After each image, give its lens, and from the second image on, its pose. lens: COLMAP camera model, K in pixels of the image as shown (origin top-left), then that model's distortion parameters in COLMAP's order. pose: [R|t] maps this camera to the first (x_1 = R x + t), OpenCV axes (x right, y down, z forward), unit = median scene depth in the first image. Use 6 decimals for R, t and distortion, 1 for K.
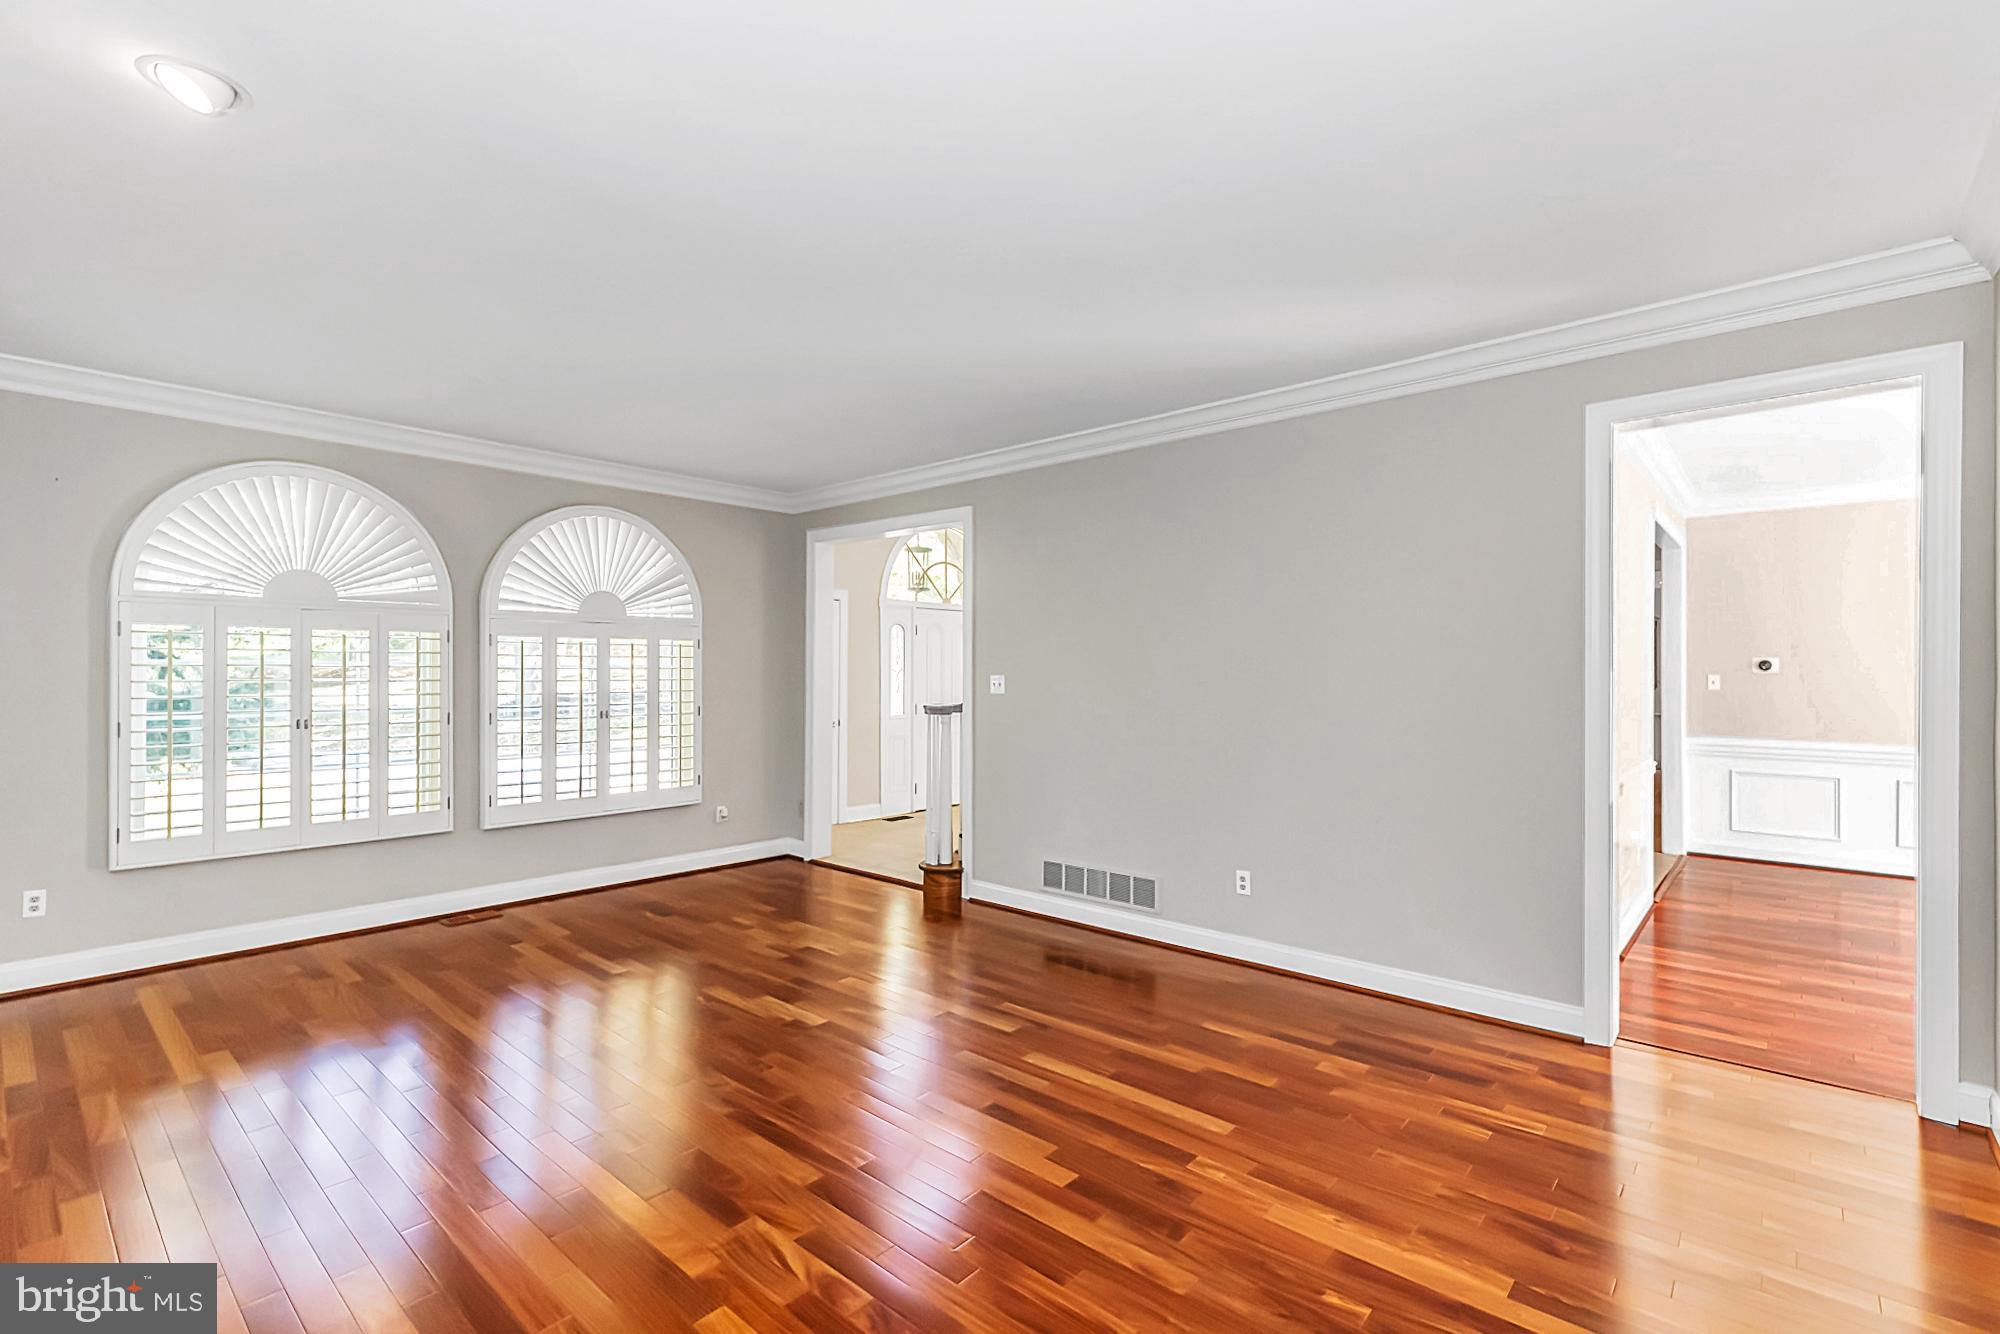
lens RADIAL K [[900.1, 0, 991.2], [0, 900.1, 661.5], [0, 0, 1]] dist [0.003634, 0.000378]
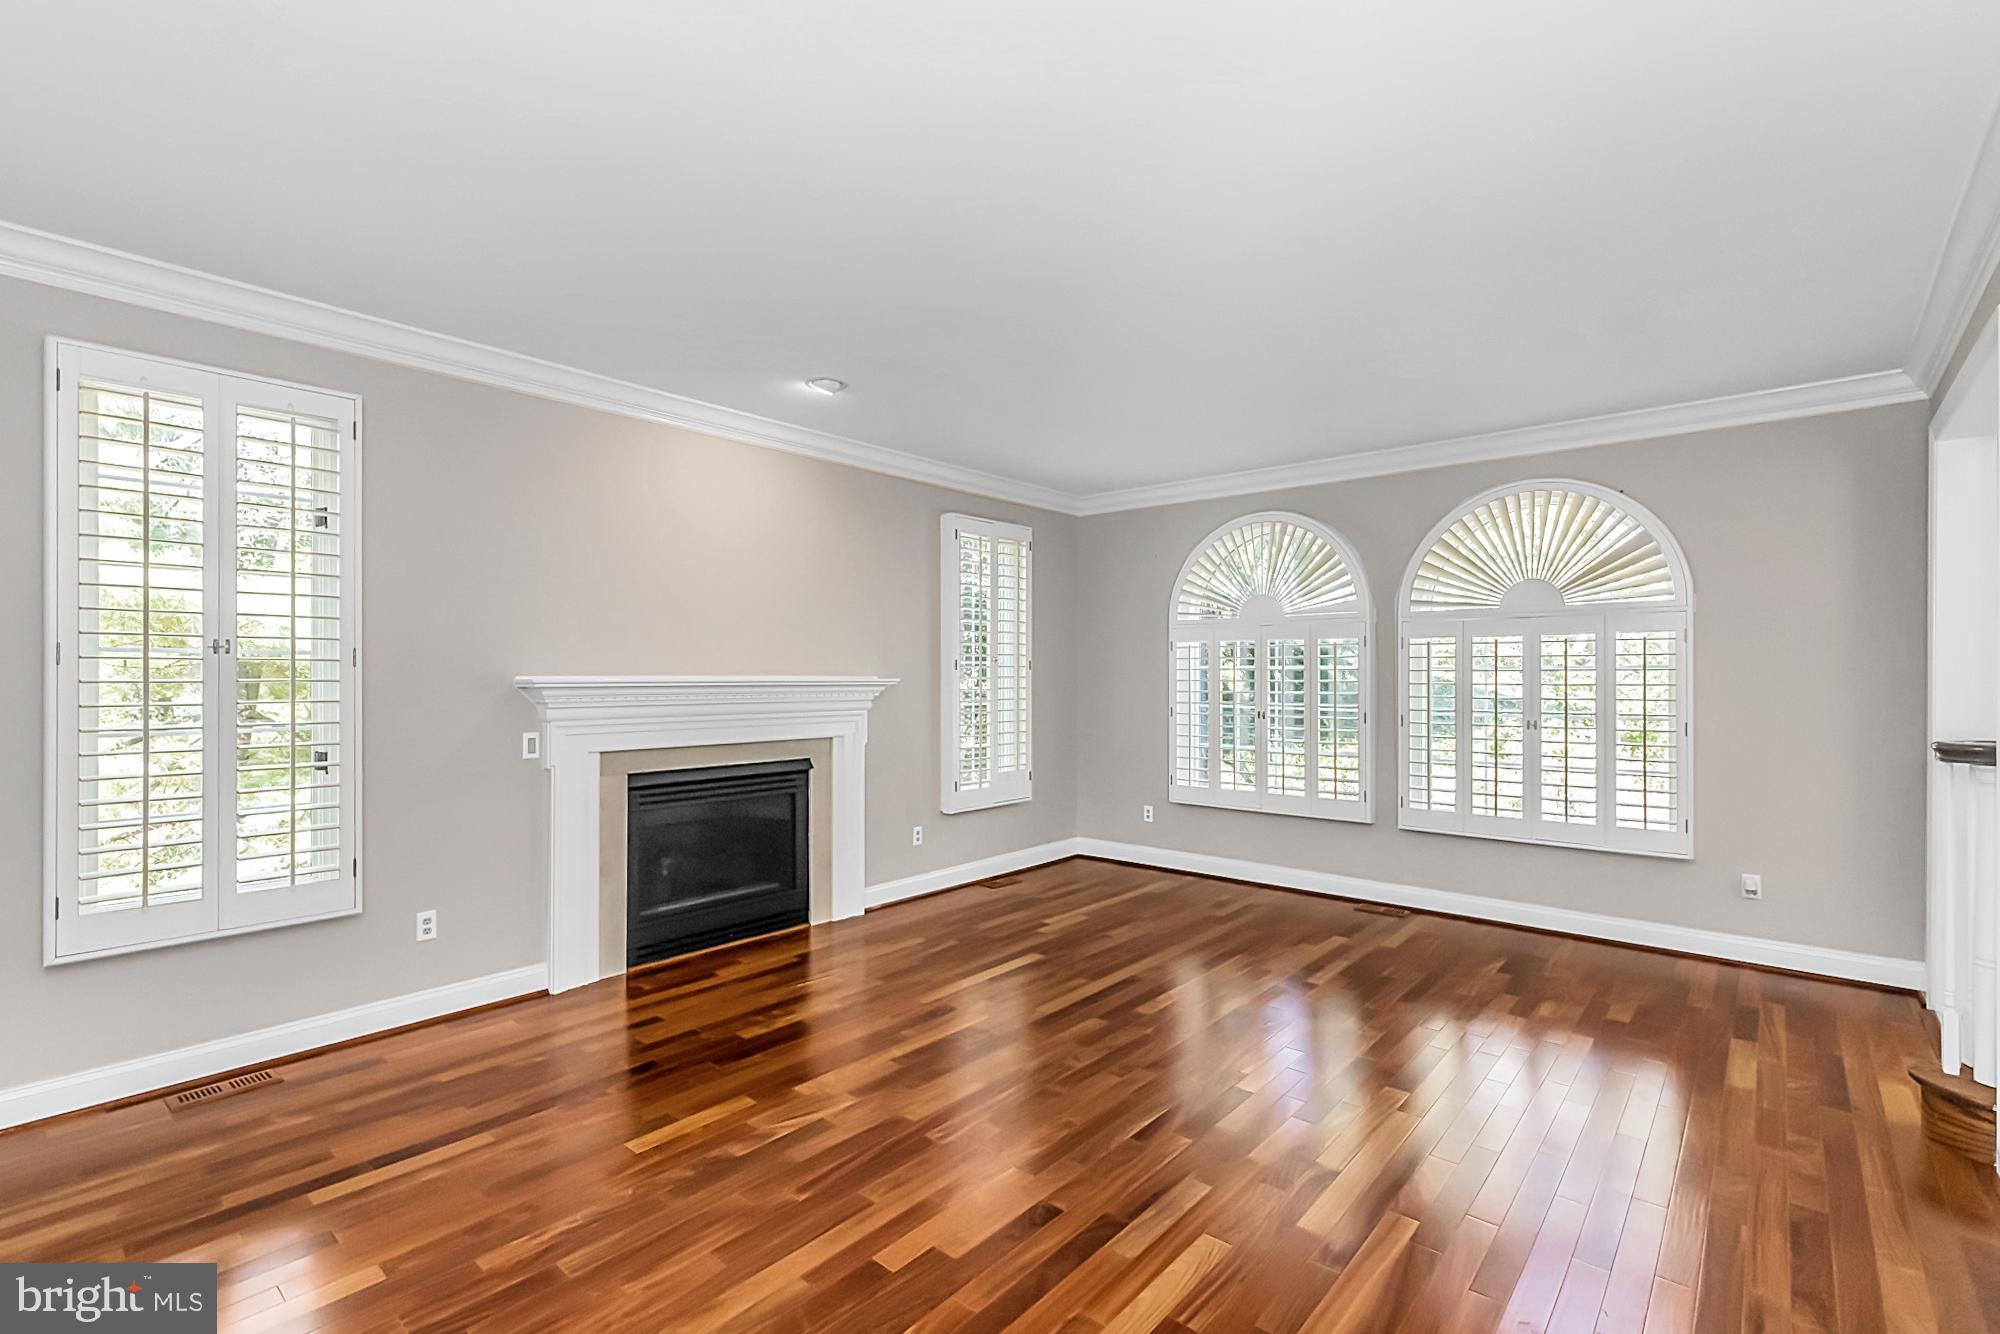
lens RADIAL K [[900.1, 0, 988.2], [0, 900.1, 674.5], [0, 0, 1]] dist [0.003634, 0.000378]
pose [[0.021094, -0.001695, -0.999776, 0.434436], [0.008636, 0.999962, -0.001513, 0.008757], [0.999740, -0.008602, 0.021108, 0.499944]]
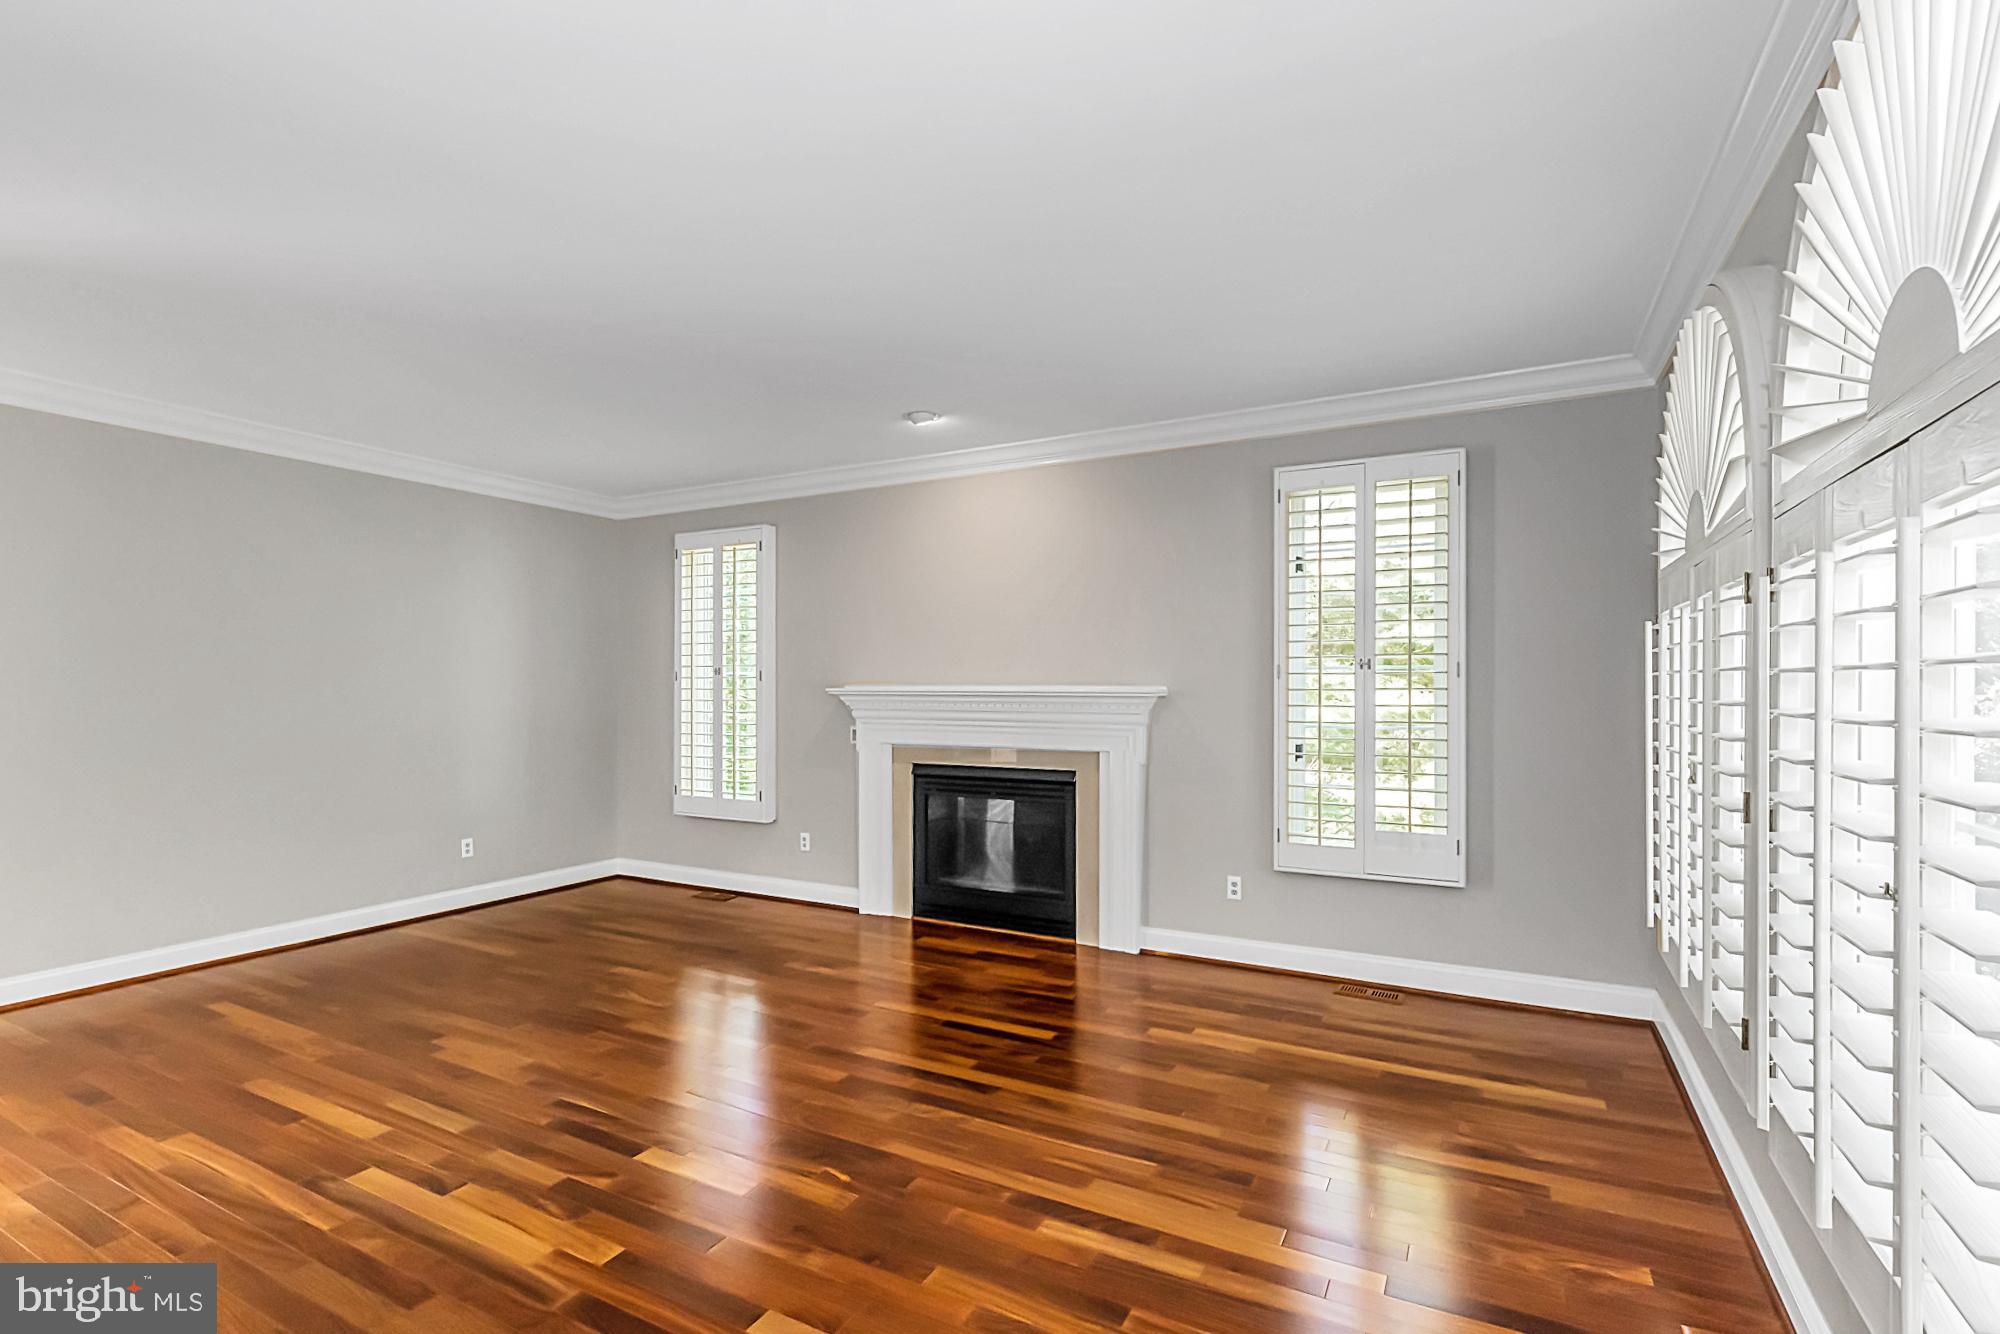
lens RADIAL K [[900.1, 0, 1020.2], [0, 900.1, 704.7], [0, 0, 1]] dist [0.003634, 0.000378]
pose [[-0.966837, -0.008792, -0.255244, -0.207756], [-0.007395, 0.999952, -0.006431, 0.031497], [0.255288, -0.004330, -0.966855, 1.190942]]
